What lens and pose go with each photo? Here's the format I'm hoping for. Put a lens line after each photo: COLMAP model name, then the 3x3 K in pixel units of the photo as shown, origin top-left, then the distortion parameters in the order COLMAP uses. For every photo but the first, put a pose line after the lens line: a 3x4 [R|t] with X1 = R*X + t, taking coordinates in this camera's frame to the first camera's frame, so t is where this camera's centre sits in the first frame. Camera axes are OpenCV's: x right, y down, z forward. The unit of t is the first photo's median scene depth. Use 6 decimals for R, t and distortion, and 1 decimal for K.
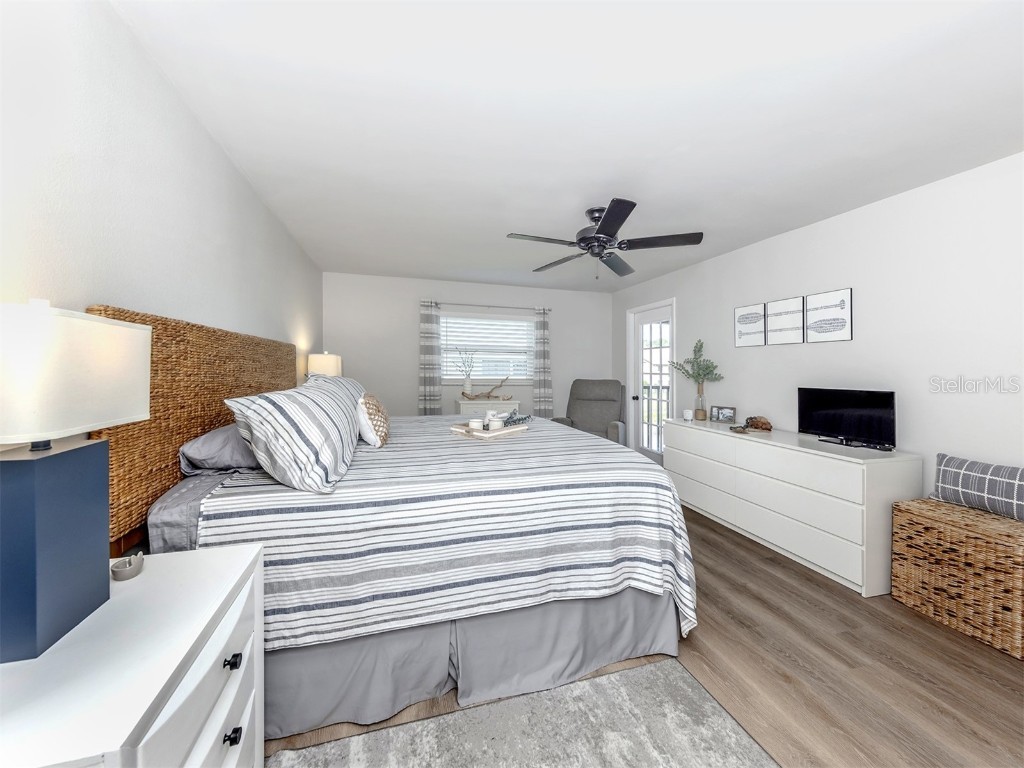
lens RADIAL K [[392.7, 0, 514.7], [0, 392.7, 367.8], [0, 0, 1]] dist [0.000056, -0.000074]
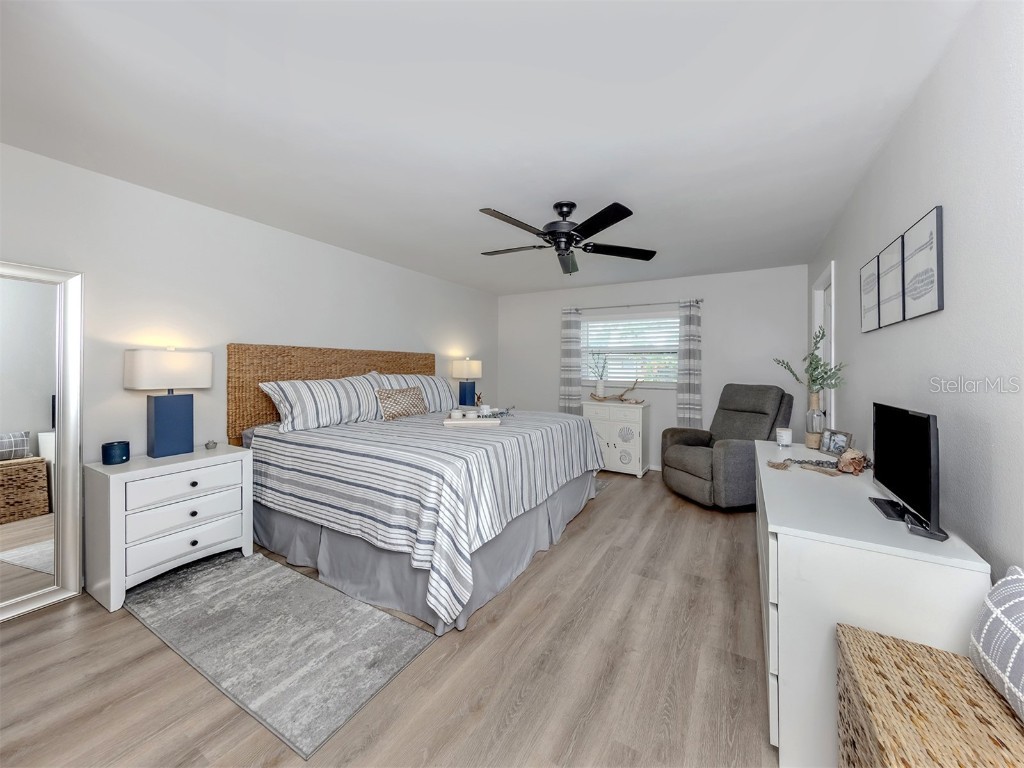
lens RADIAL K [[392.7, 0, 514.7], [0, 392.7, 367.8], [0, 0, 1]] dist [0.000056, -0.000074]
pose [[0.678476, -0.004927, -0.734606, 0.480058], [-0.001304, 0.999968, -0.007912, 0.003672], [0.734622, 0.006326, 0.678447, 0.150015]]
